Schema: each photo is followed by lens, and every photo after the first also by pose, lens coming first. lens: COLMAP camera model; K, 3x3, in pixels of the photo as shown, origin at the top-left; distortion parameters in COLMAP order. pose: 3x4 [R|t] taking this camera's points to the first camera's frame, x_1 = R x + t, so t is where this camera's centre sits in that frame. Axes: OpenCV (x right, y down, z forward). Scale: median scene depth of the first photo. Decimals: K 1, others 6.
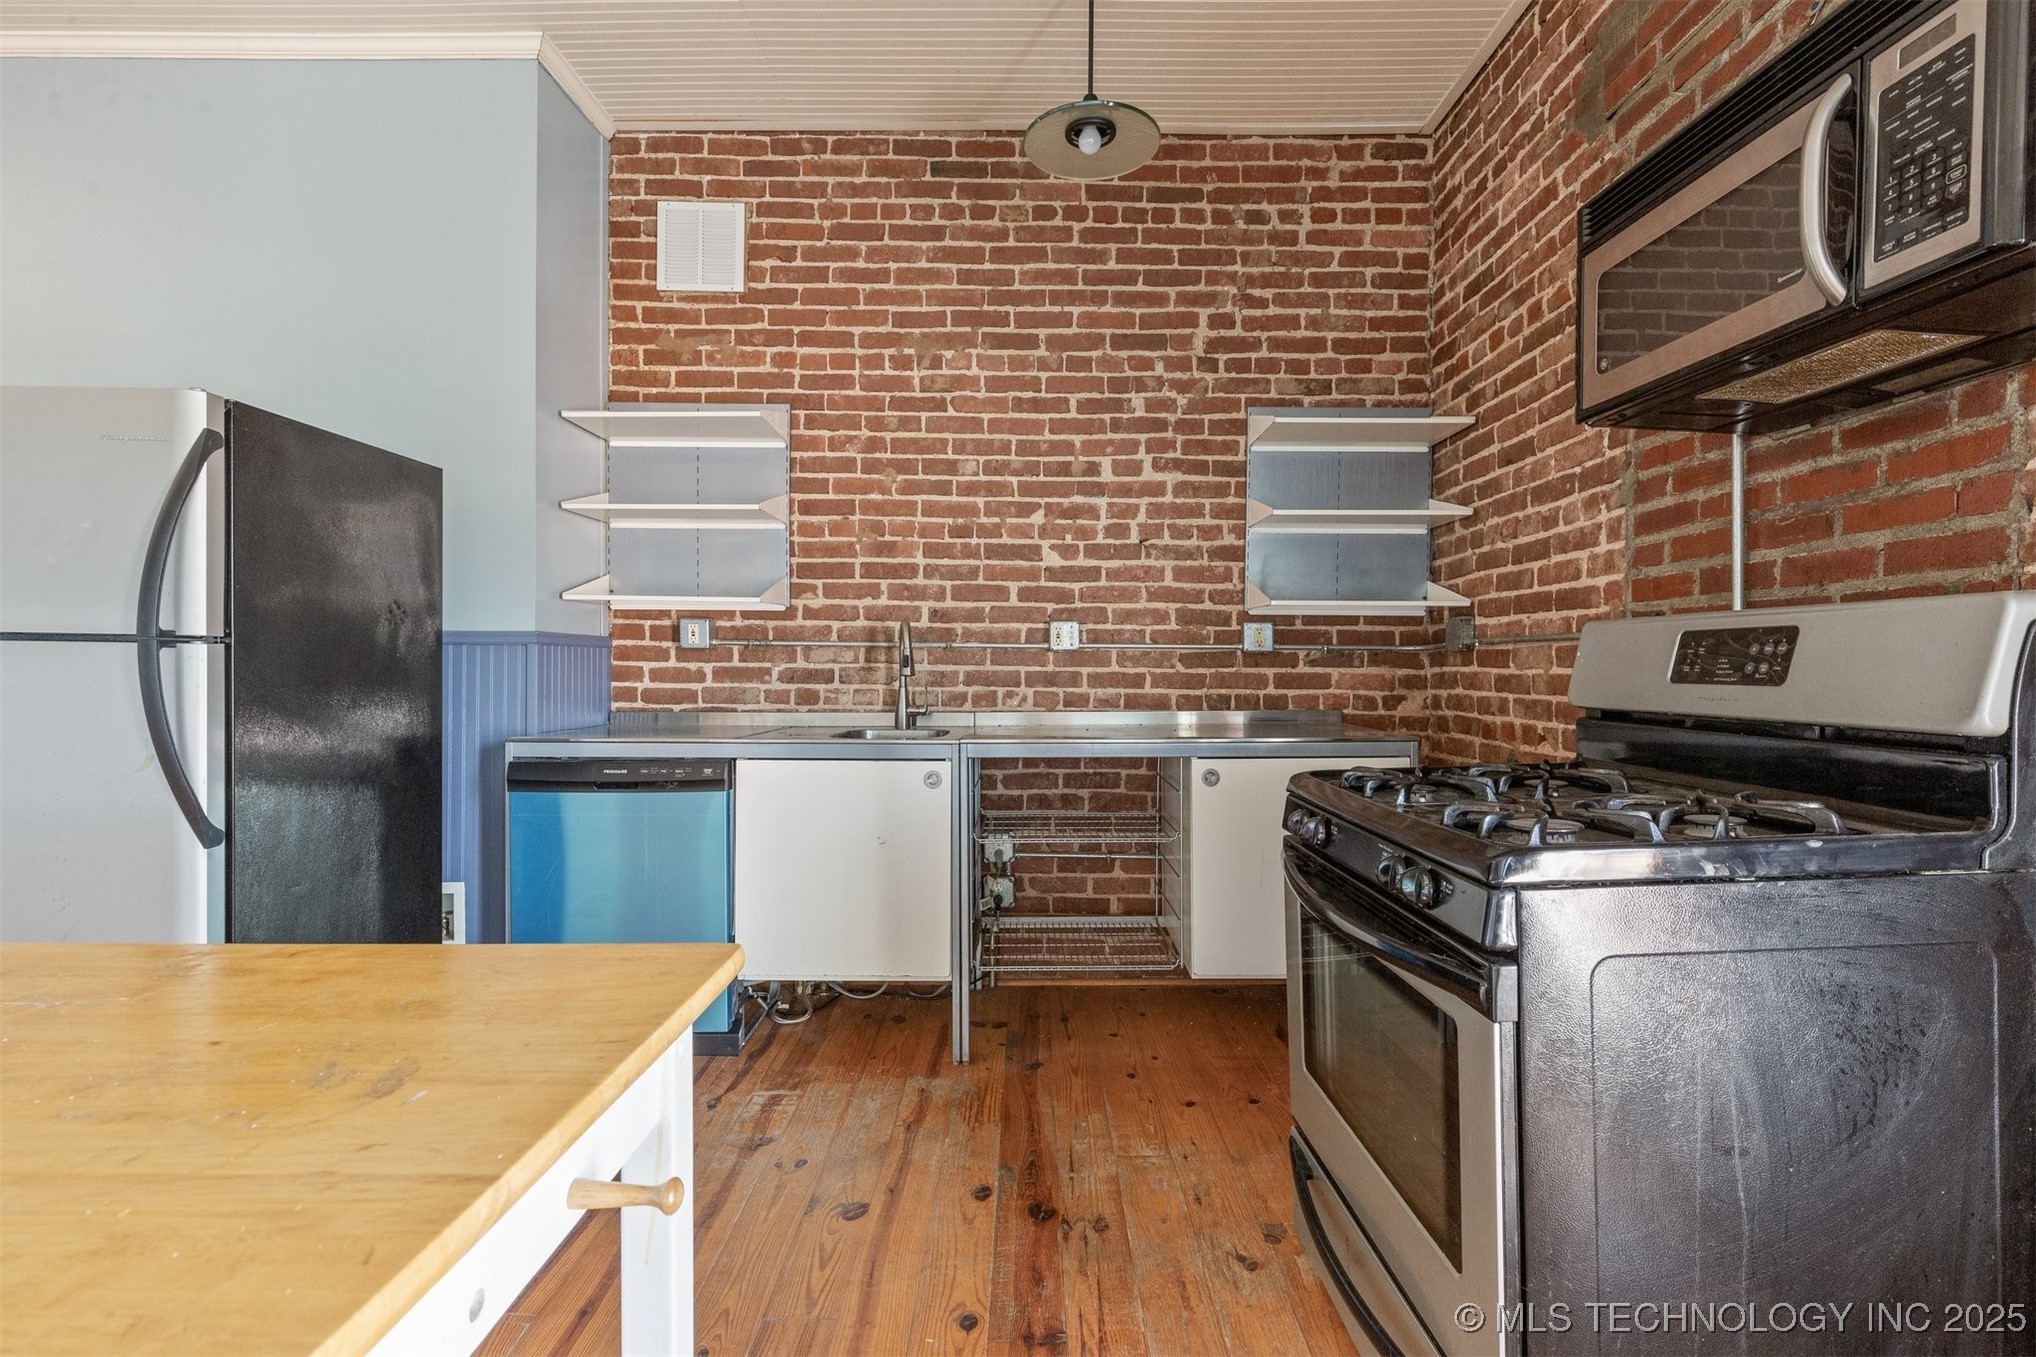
lens RADIAL K [[910.5, 0, 1017.7], [0, 910.5, 680.4], [0, 0, 1]] dist [-0.000689, 0.000648]
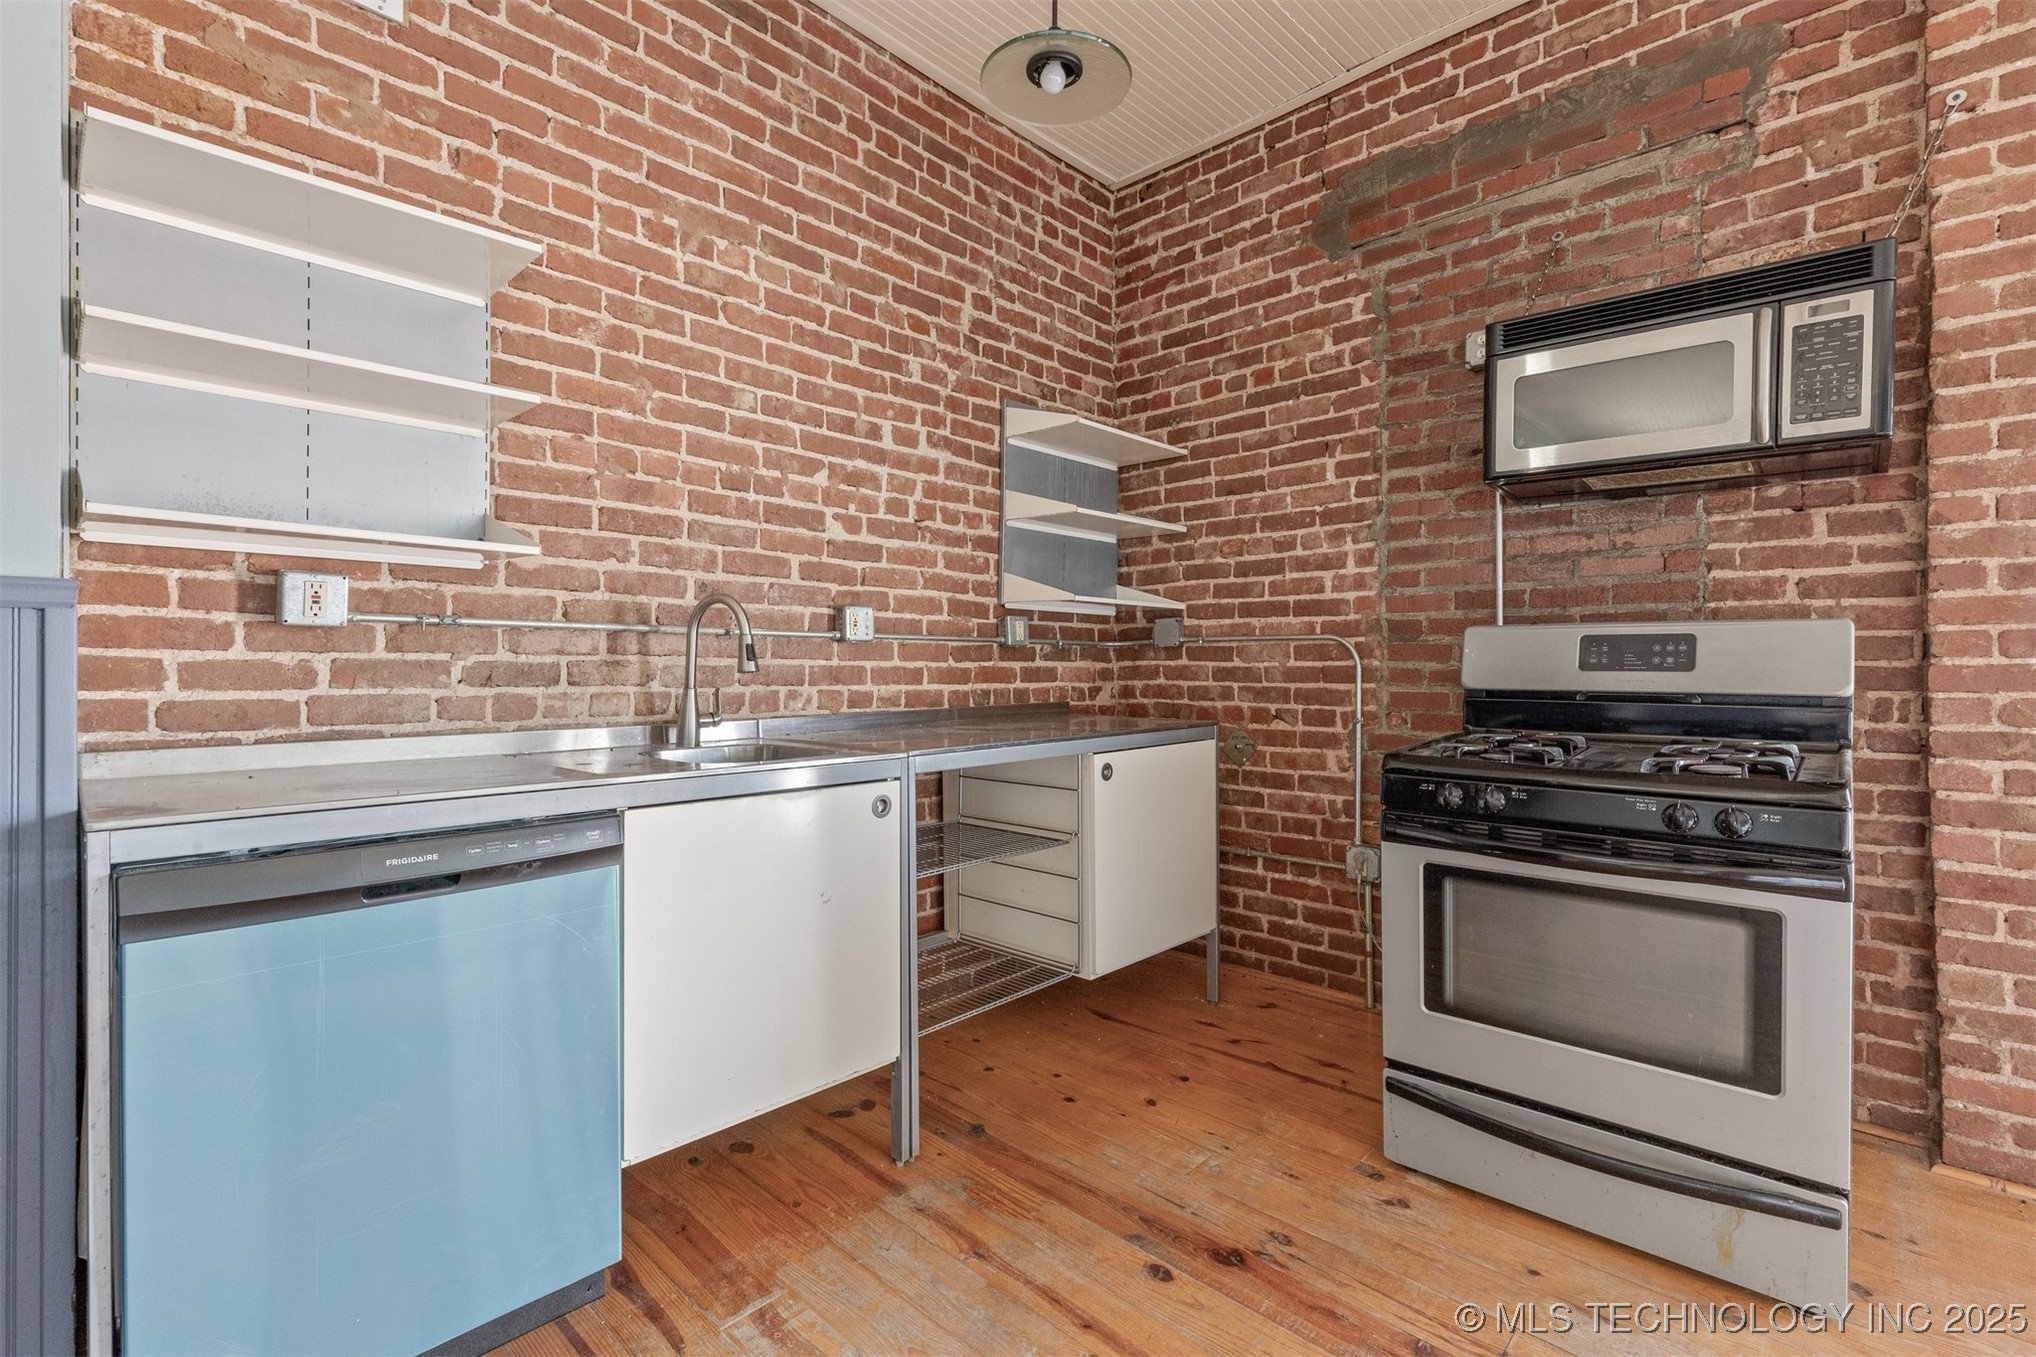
lens RADIAL K [[918.2, 0, 1016.3], [0, 918.2, 672.3], [0, 0, 1]] dist [-0.000891, -0.000684]
pose [[0.685791, -0.008030, 0.727754, -0.461479], [0.011496, 0.999934, 0.000201, -0.002464], [-0.727708, 0.008228, 0.685838, 0.306175]]
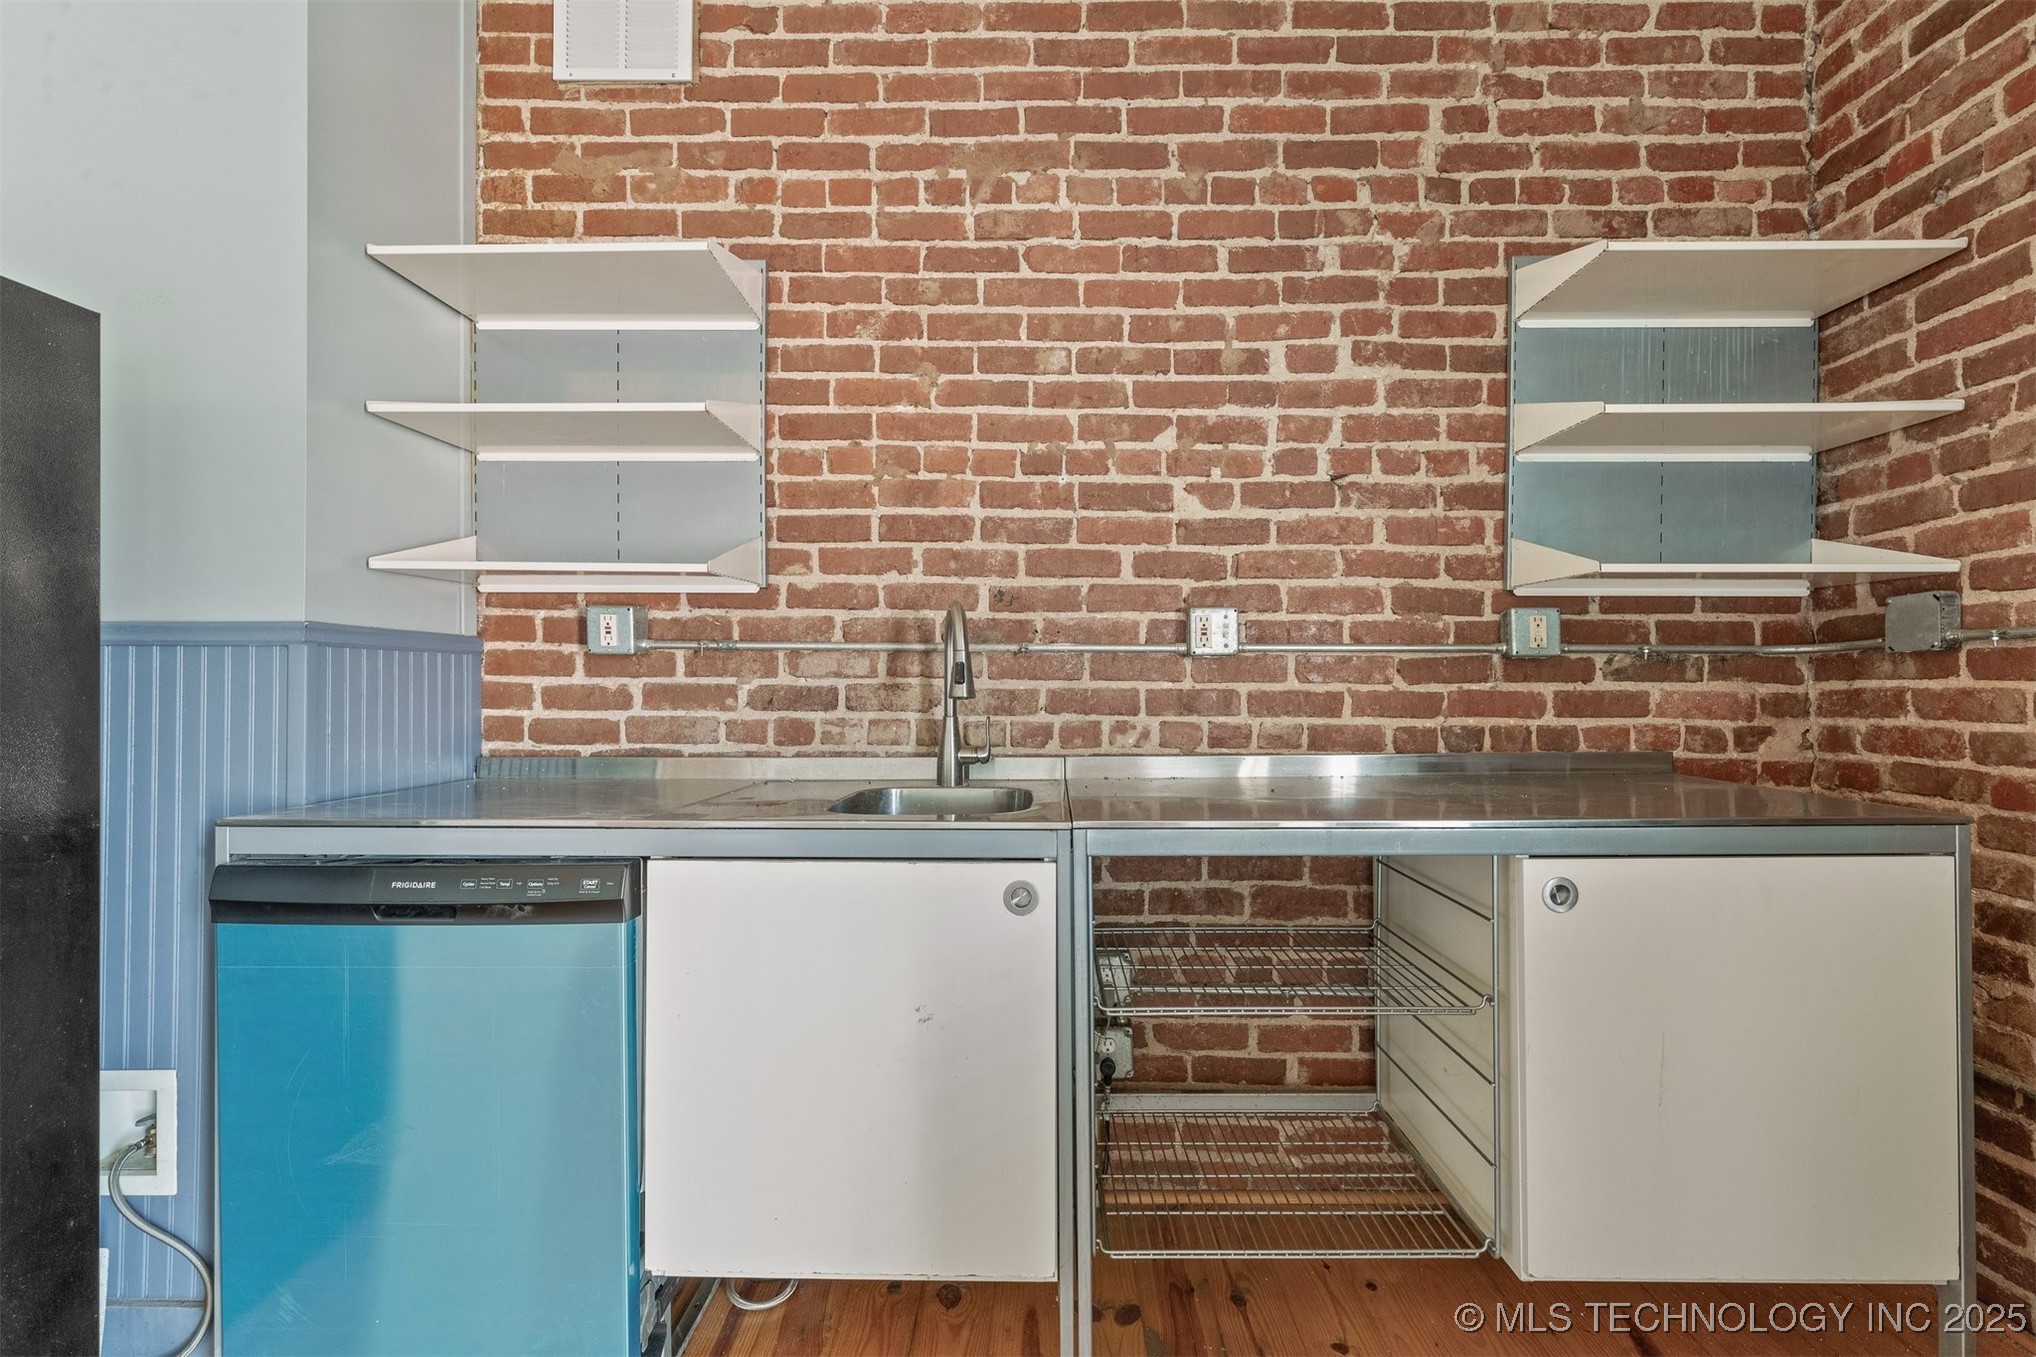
lens RADIAL K [[924.2, 0, 1021.9], [0, 924.2, 688.7], [0, 0, 1]] dist [0.002068, -0.001173]
pose [[0.999913, -0.003000, -0.012849, -0.068273], [0.002858, 0.999935, -0.011029, -0.004074], [0.012882, 0.010991, 0.999857, 0.374049]]
